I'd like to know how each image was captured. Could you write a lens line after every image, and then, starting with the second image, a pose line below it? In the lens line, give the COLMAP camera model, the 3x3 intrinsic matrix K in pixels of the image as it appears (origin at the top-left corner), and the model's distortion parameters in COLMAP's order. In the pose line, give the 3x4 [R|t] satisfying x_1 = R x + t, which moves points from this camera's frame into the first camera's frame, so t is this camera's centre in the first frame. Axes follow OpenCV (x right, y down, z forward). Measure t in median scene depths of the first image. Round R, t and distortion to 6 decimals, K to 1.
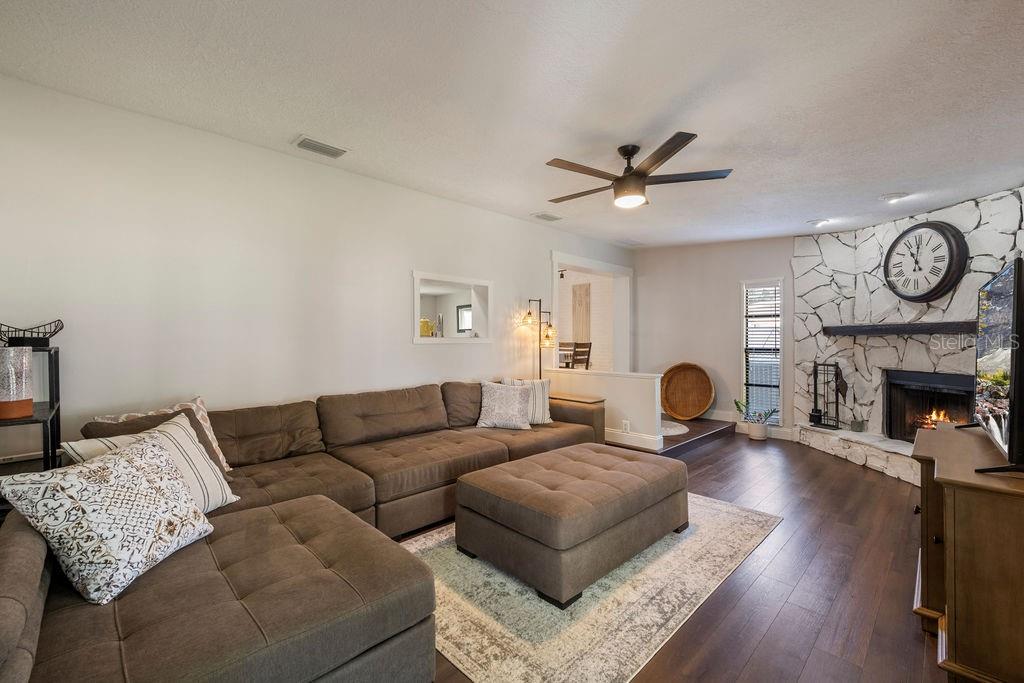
lens RADIAL K [[423.8, 0, 513.8], [0, 423.8, 334.3], [0, 0, 1]] dist [-0.003259, -0.000165]
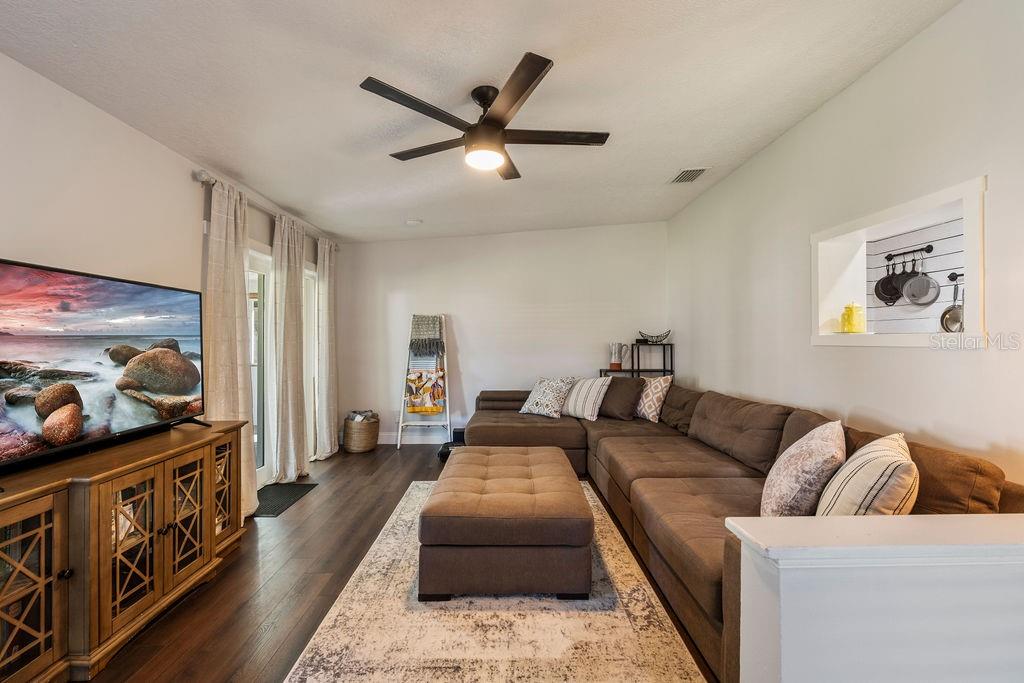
lens RADIAL K [[454.5, 0, 511.6], [0, 454.5, 340.1], [0, 0, 1]] dist [-0.000608, -0.000426]
pose [[-0.690370, -0.001596, -0.723455, 0.521736], [0.008338, 0.999914, -0.010162, 0.013245], [0.723409, -0.013048, -0.690297, 1.000482]]
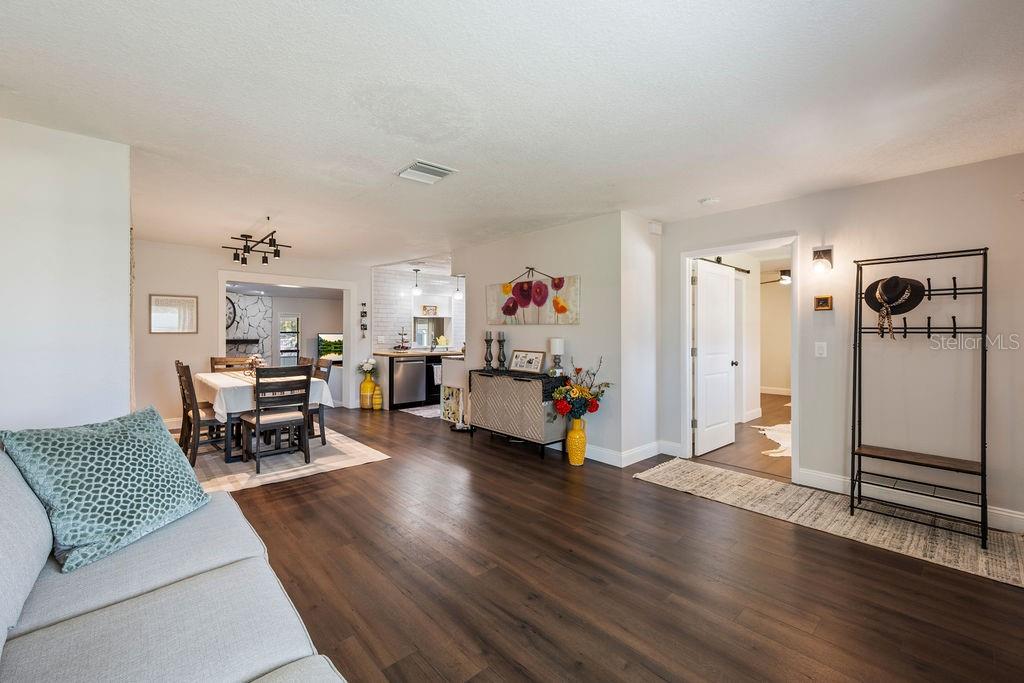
lens RADIAL K [[423.8, 0, 513.8], [0, 423.8, 334.3], [0, 0, 1]] dist [-0.003259, -0.000165]
pose [[-0.999478, 0.002014, 0.032242, -0.571727], [0.001468, 0.999856, -0.016934, -0.011537], [-0.032272, -0.016878, -0.999337, 2.792011]]
